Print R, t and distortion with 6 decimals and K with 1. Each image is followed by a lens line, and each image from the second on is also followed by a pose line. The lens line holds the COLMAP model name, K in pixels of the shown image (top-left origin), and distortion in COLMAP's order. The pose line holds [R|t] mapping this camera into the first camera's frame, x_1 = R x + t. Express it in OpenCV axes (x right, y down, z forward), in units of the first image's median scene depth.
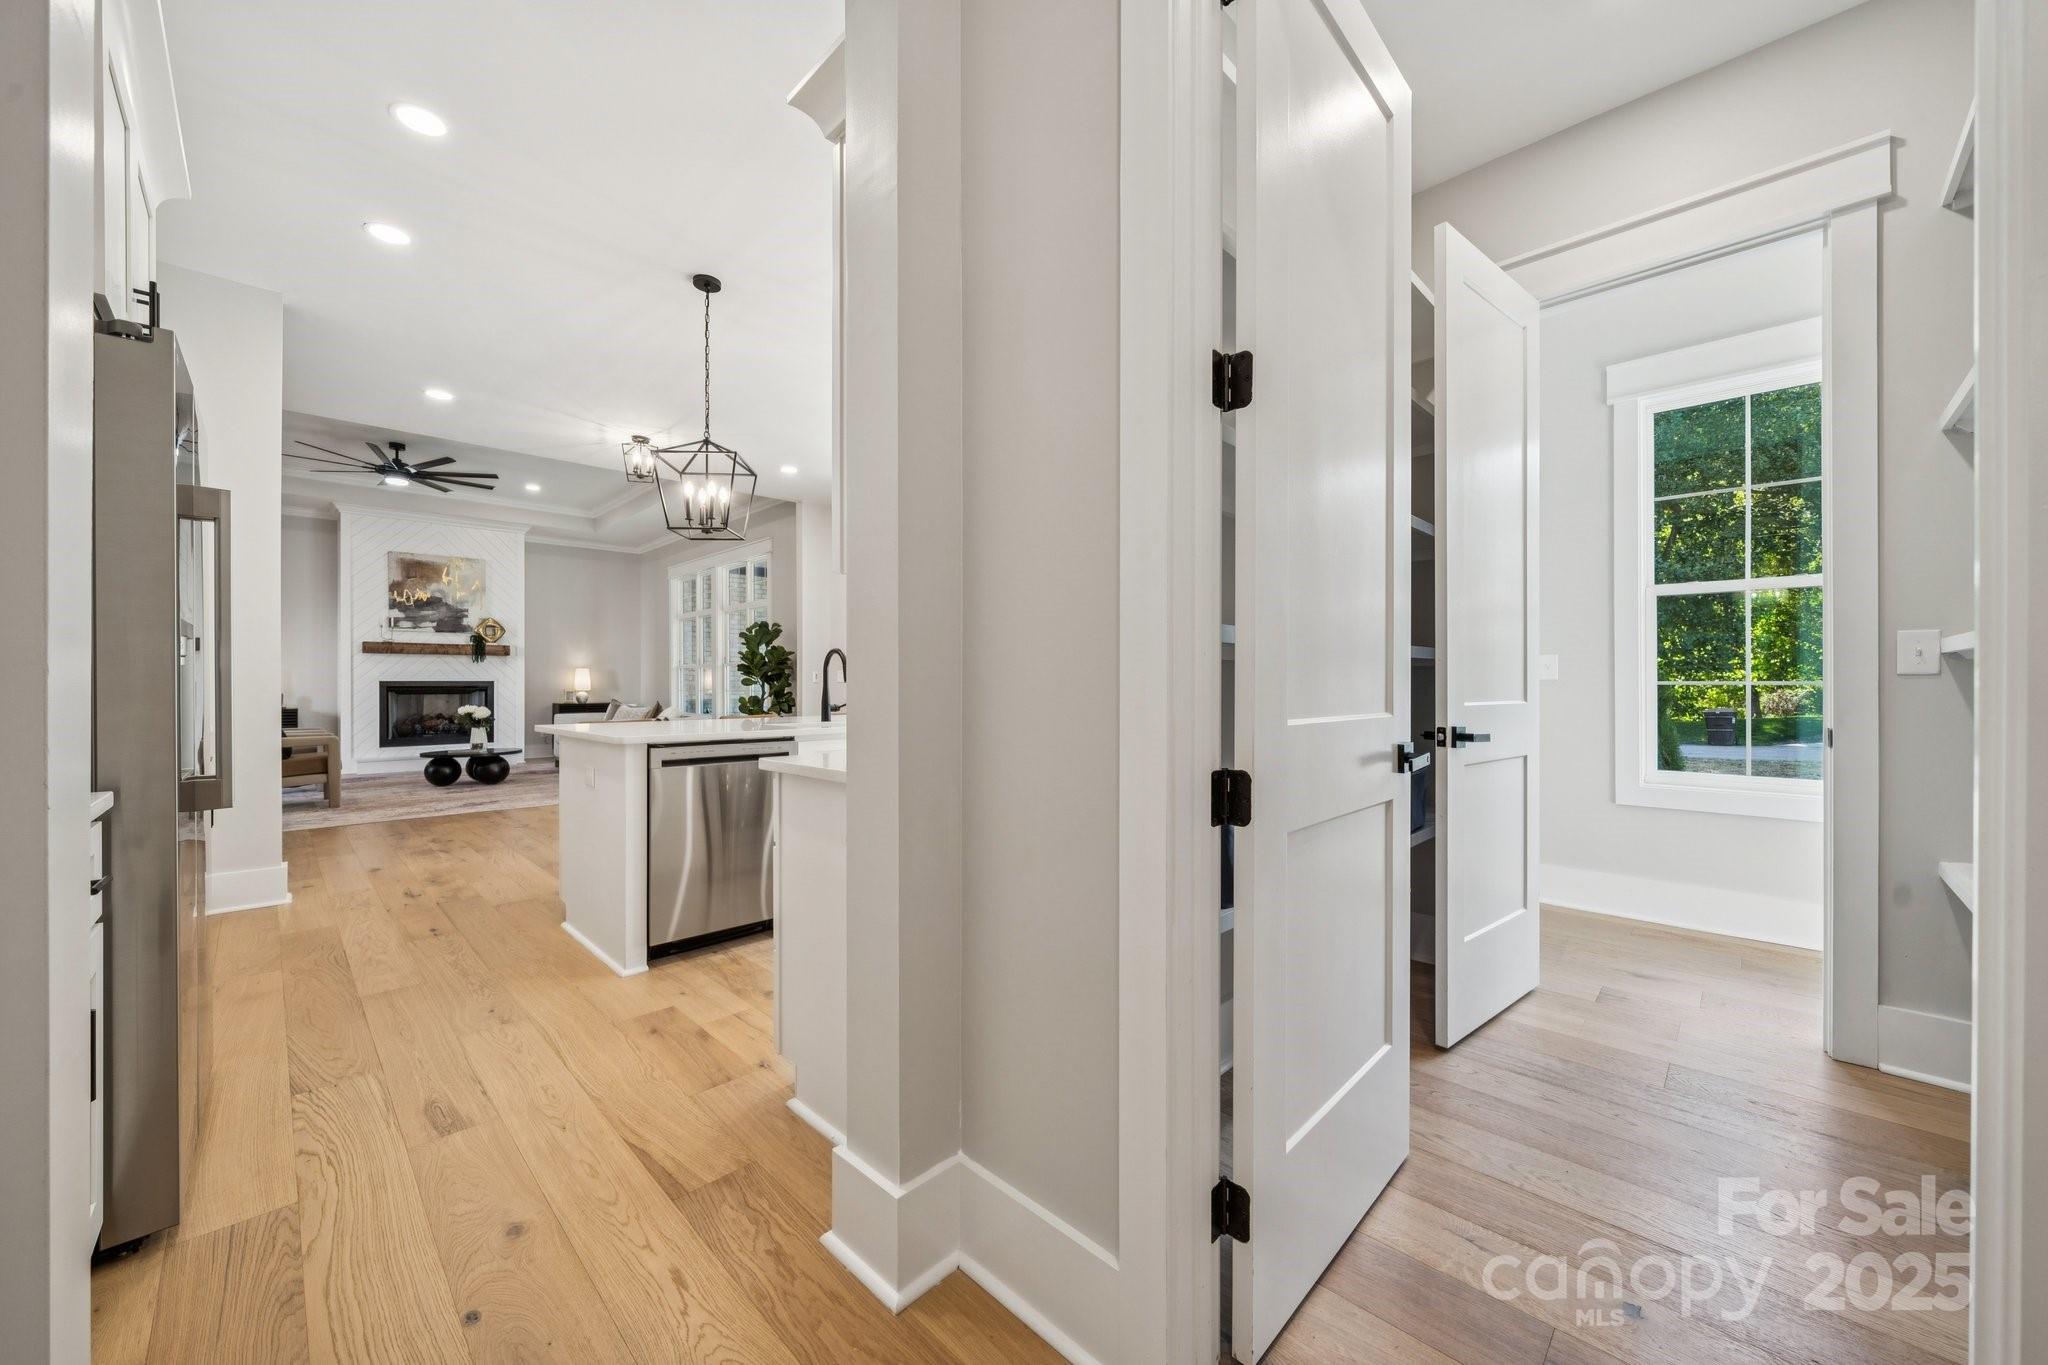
lens RADIAL K [[748.3, 0, 1024.0], [0, 748.3, 682.5], [0, 0, 1]] dist [0.000625, 0.000017]
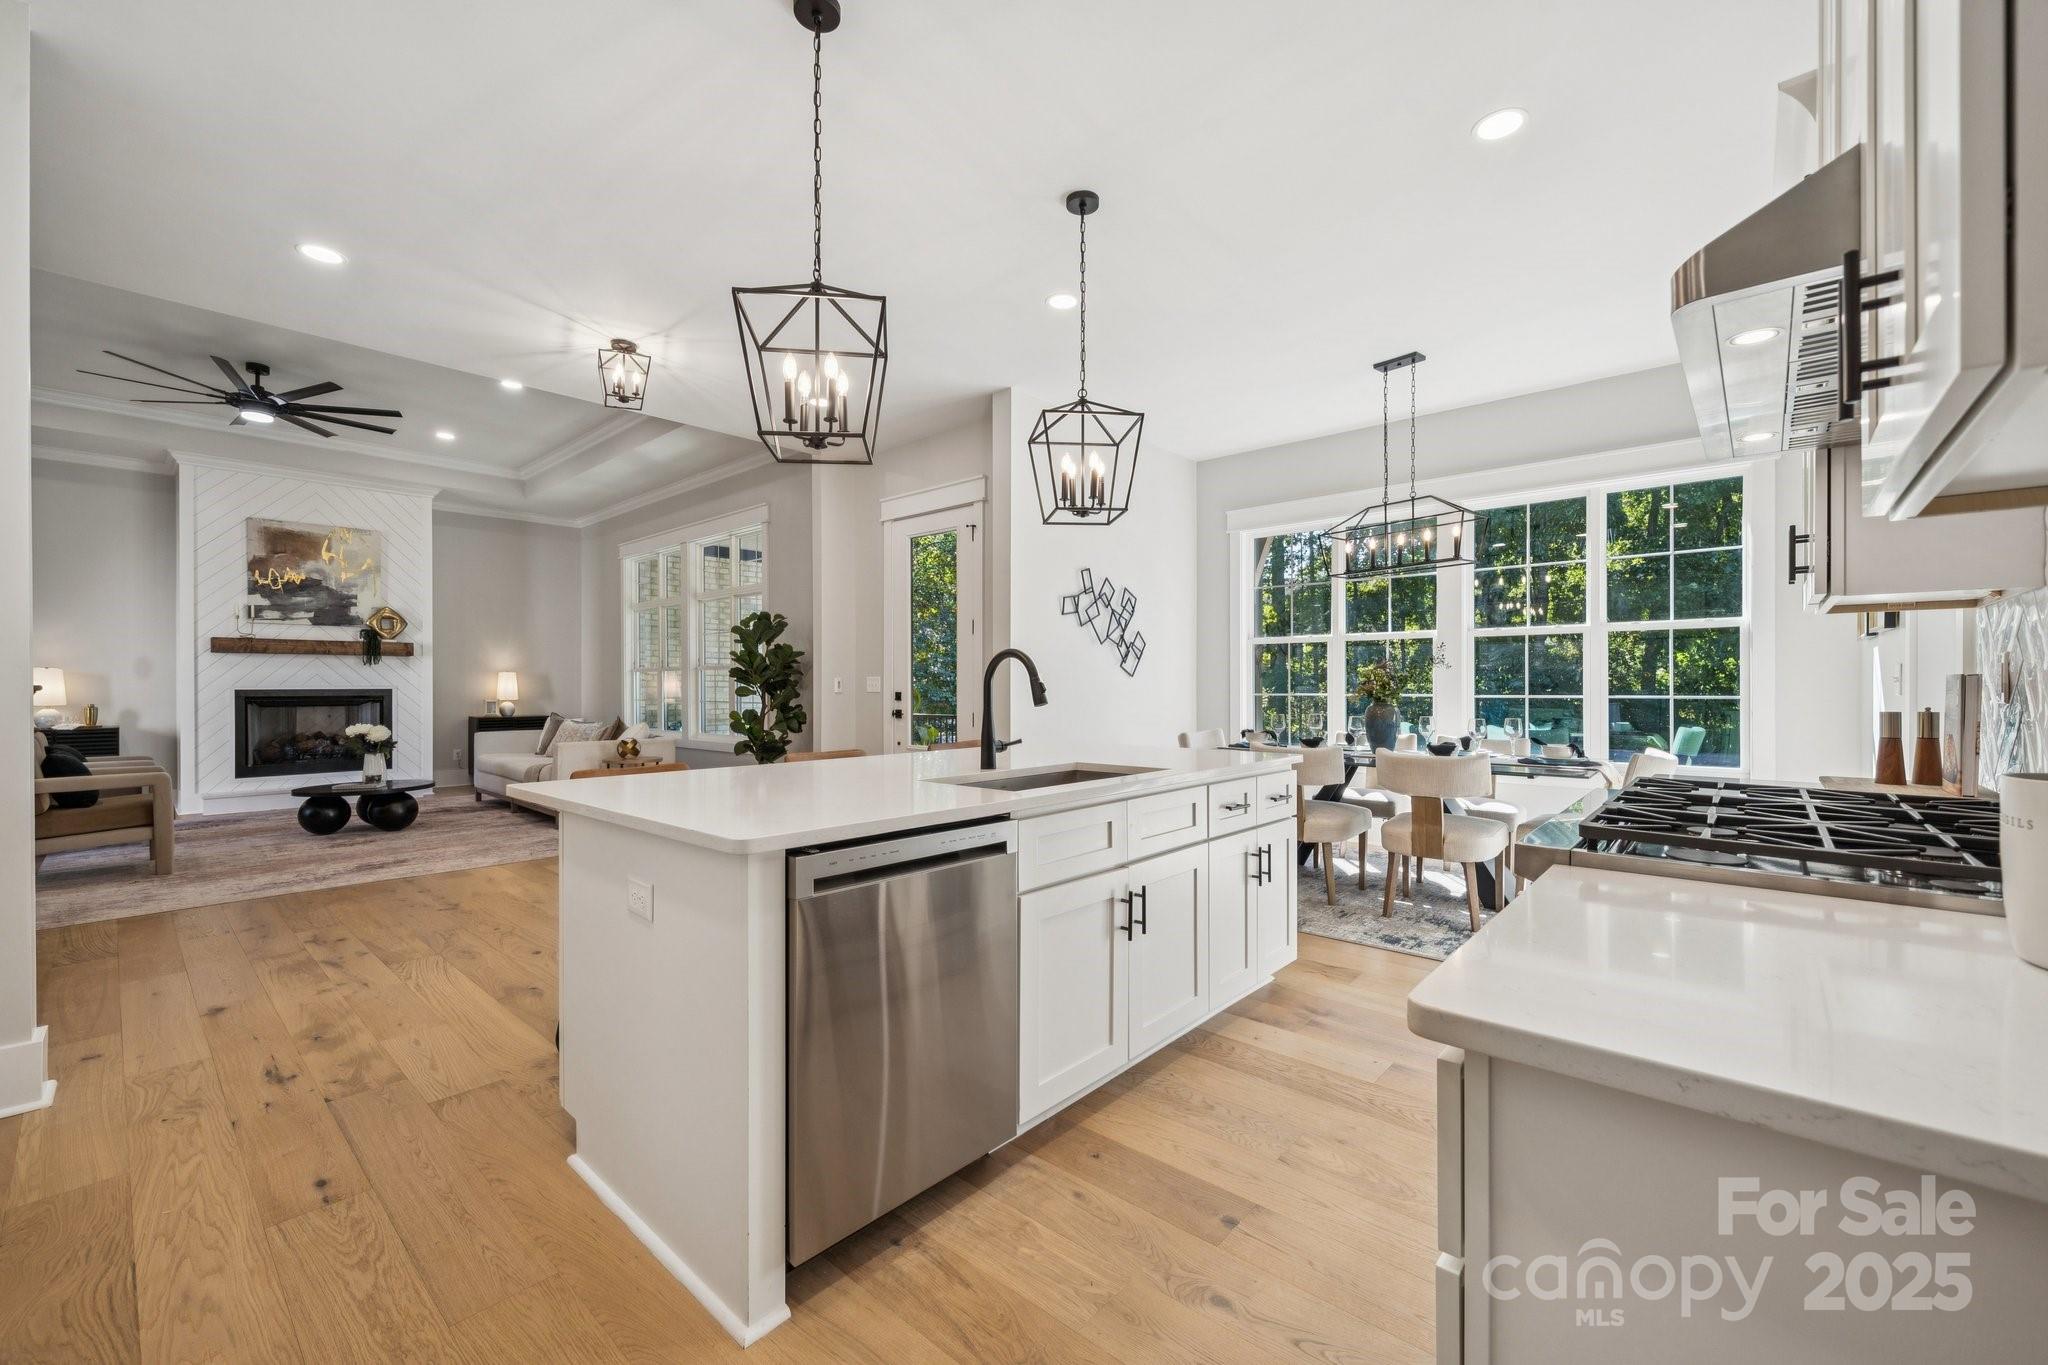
lens RADIAL K [[818.6, 0, 1024.8], [0, 818.6, 687.1], [0, 0, 1]] dist [0.000918, 0.000302]
pose [[0.998669, -0.000554, 0.051565, -0.116358], [0.000409, 0.999996, 0.002834, -0.006848], [-0.051567, -0.002809, 0.998666, 0.143415]]
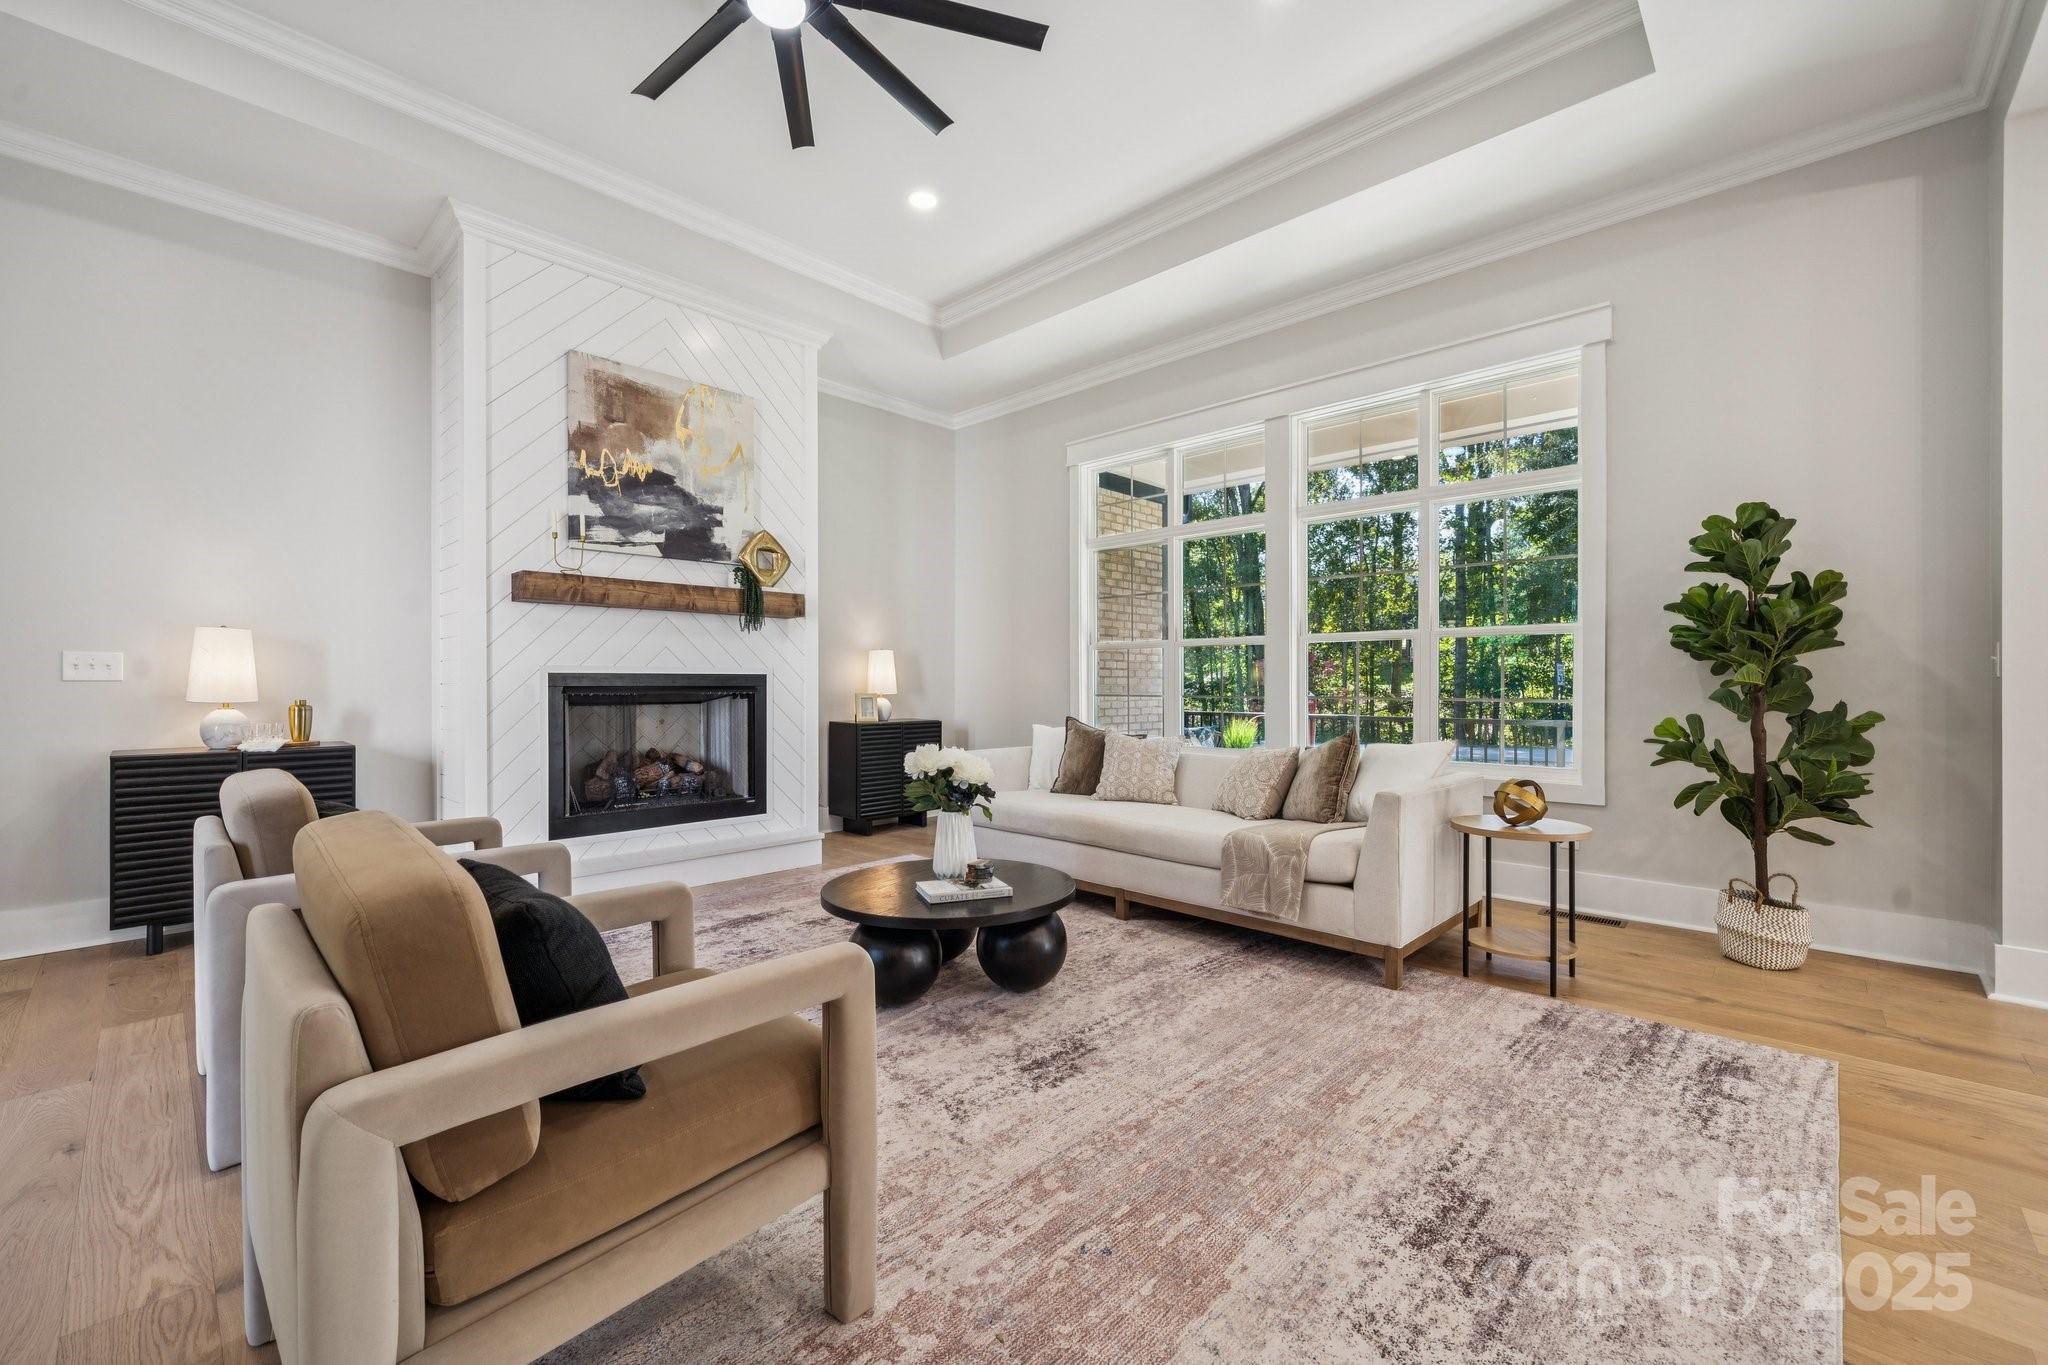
lens RADIAL K [[832.7, 0, 1031.4], [0, 832.7, 683.8], [0, 0, 1]] dist [-0.001990, -0.000233]
pose [[0.999418, 0.001762, 0.034073, -0.642778], [-0.001777, 0.999998, 0.000409, 0.003210], [-0.034073, -0.000469, 0.999419, 0.570100]]
